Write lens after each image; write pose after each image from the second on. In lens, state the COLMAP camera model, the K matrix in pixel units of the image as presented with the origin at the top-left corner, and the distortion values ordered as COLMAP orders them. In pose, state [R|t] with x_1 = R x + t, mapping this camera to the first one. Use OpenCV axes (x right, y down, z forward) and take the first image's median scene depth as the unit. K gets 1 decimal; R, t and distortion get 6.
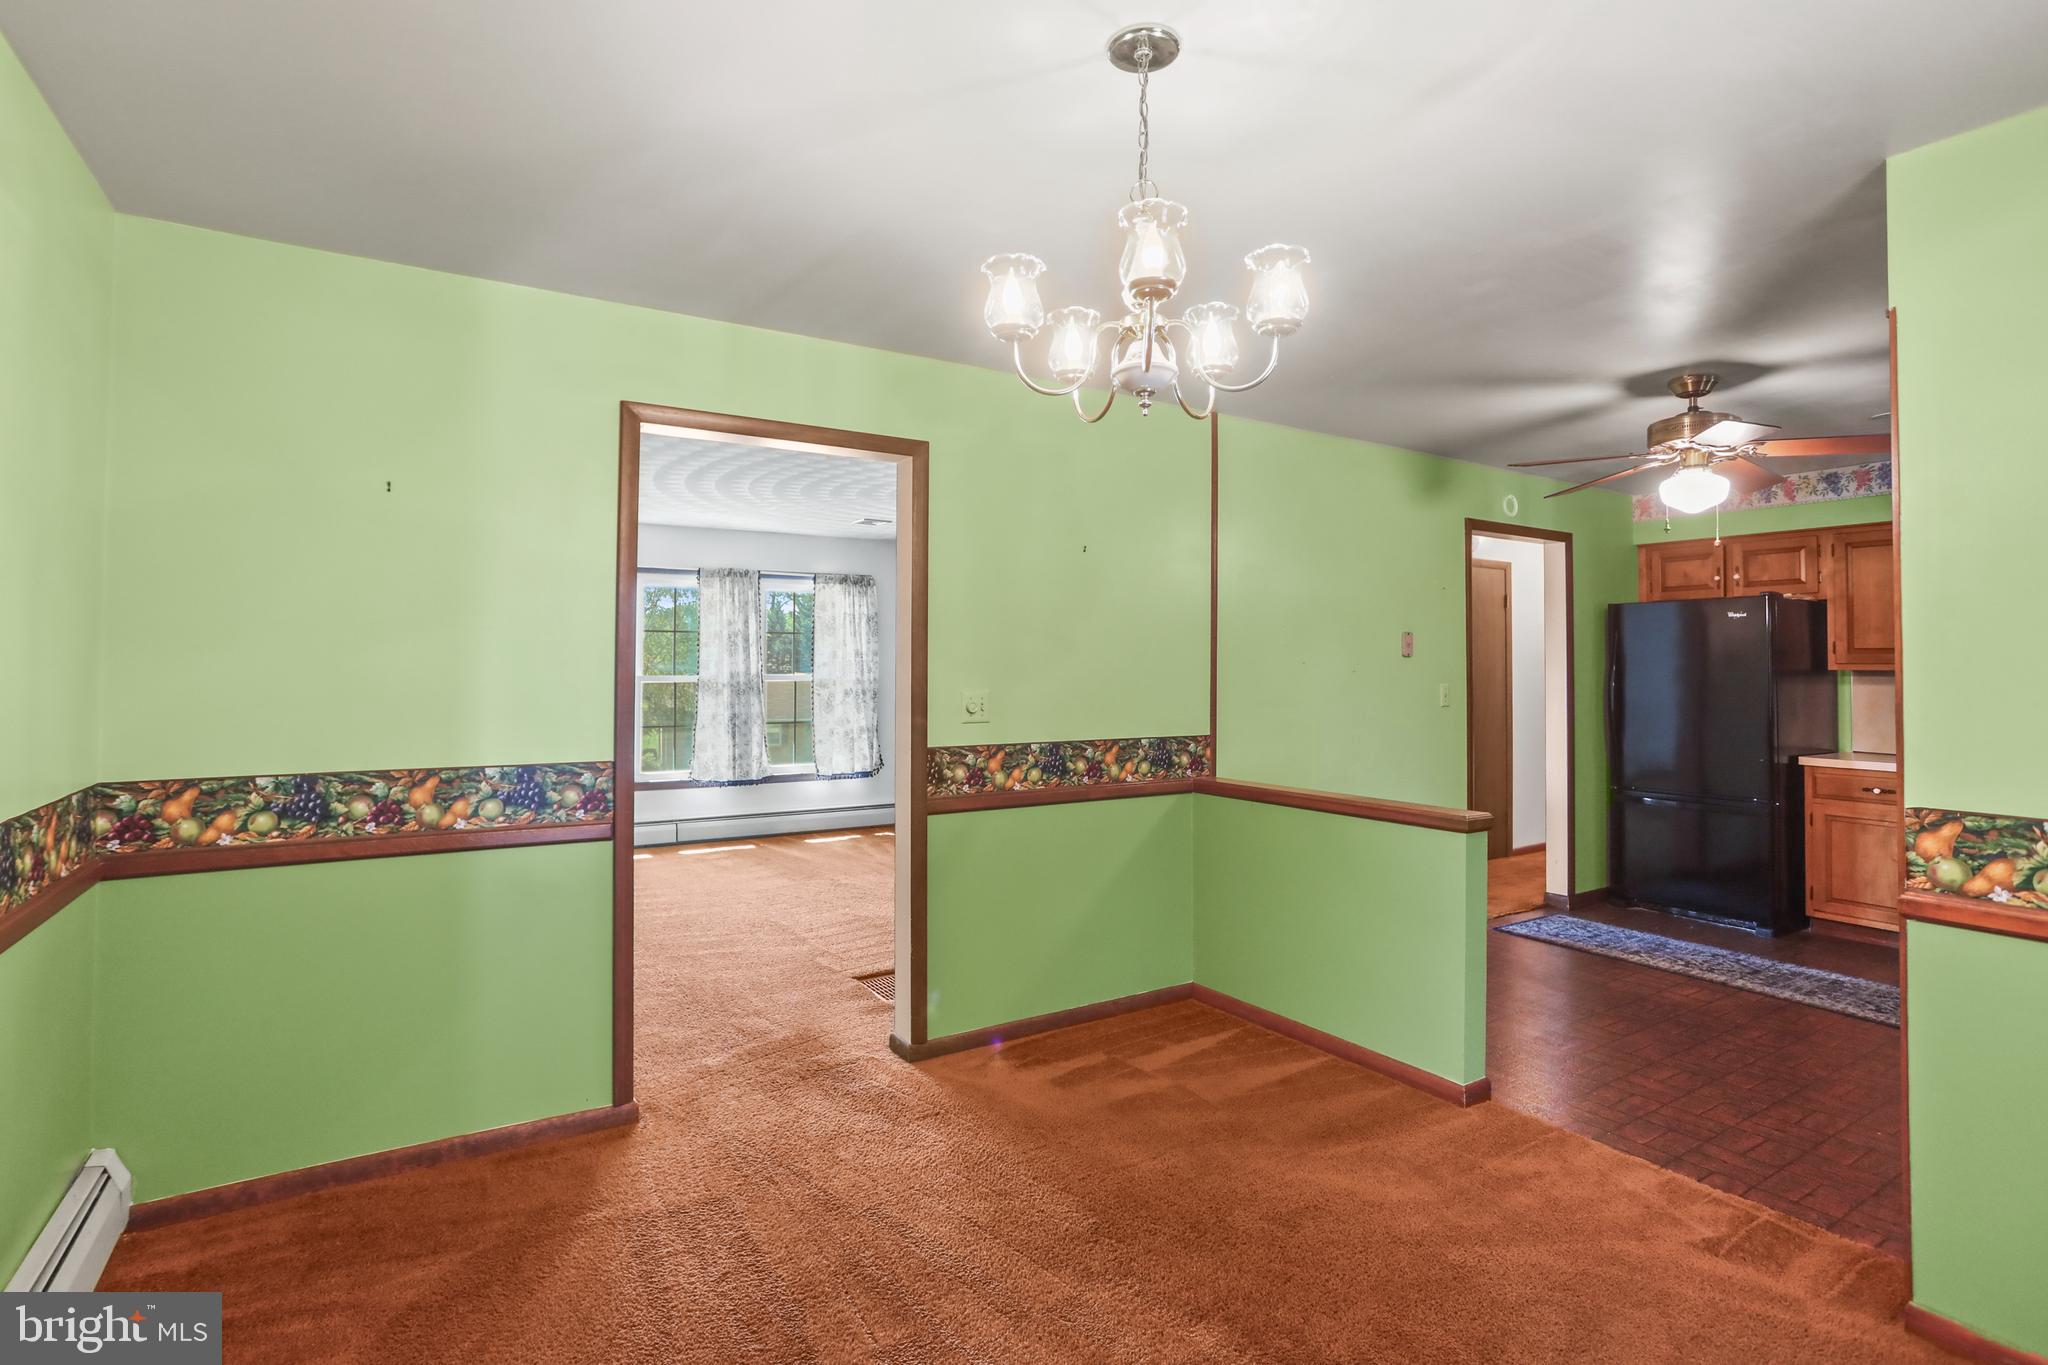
lens RADIAL K [[992.2, 0, 1012.0], [0, 992.2, 643.1], [0, 0, 1]] dist [-0.073158, 0.042371]
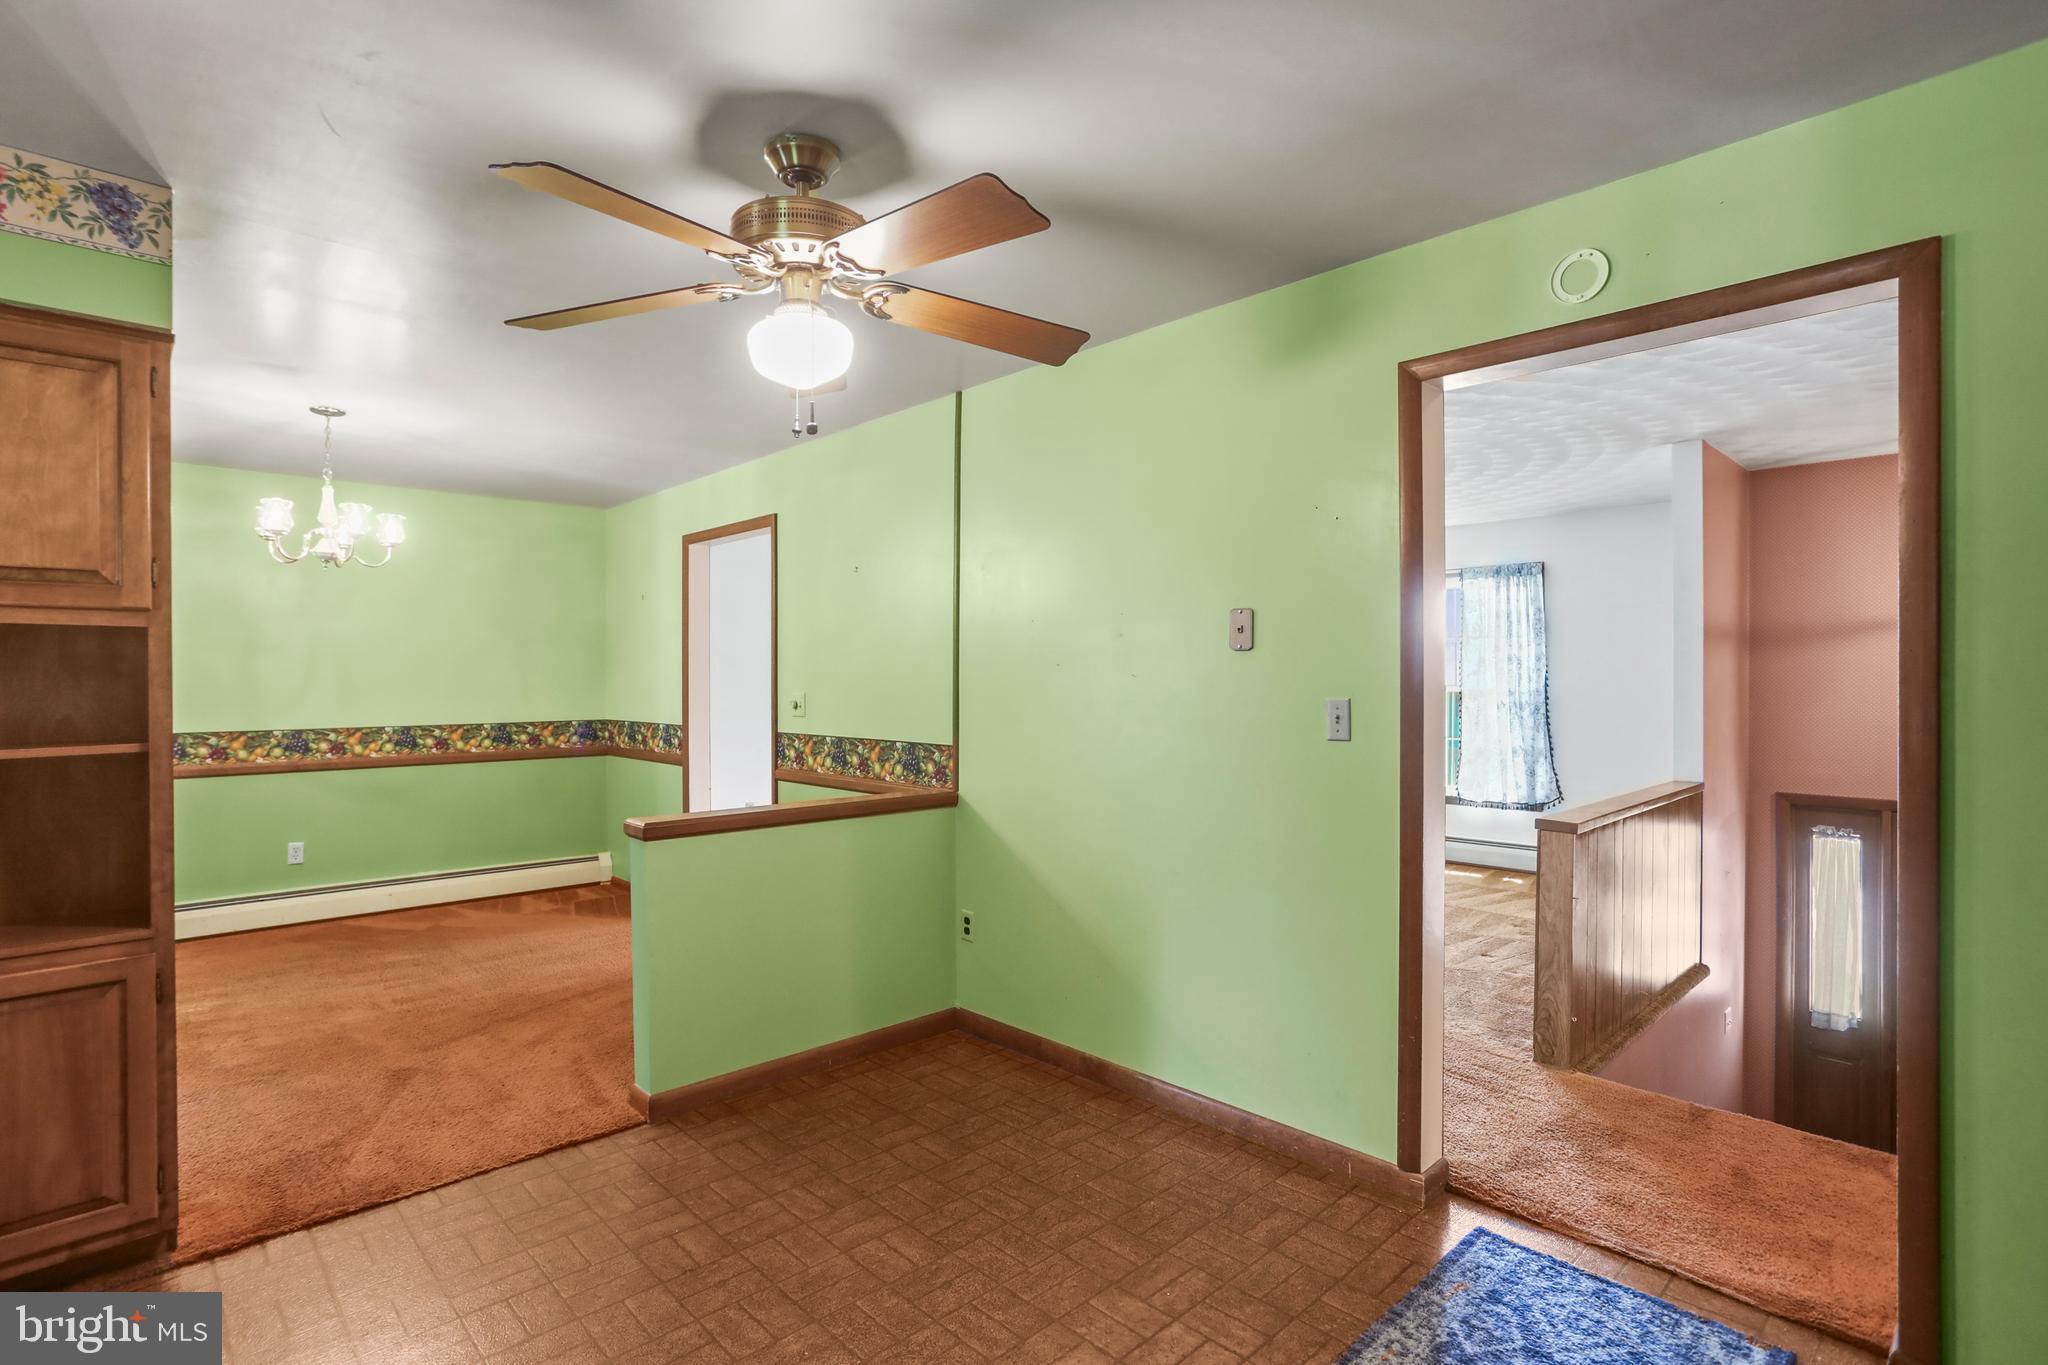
lens RADIAL K [[991.8, 0, 1022.2], [0, 991.8, 700.5], [0, 0, 1]] dist [-0.071387, 0.028151]
pose [[0.219413, 0.023425, -0.975351, 0.859677], [0.016500, 0.999480, 0.027716, 0.023490], [0.975493, -0.022175, 0.218912, 0.664953]]
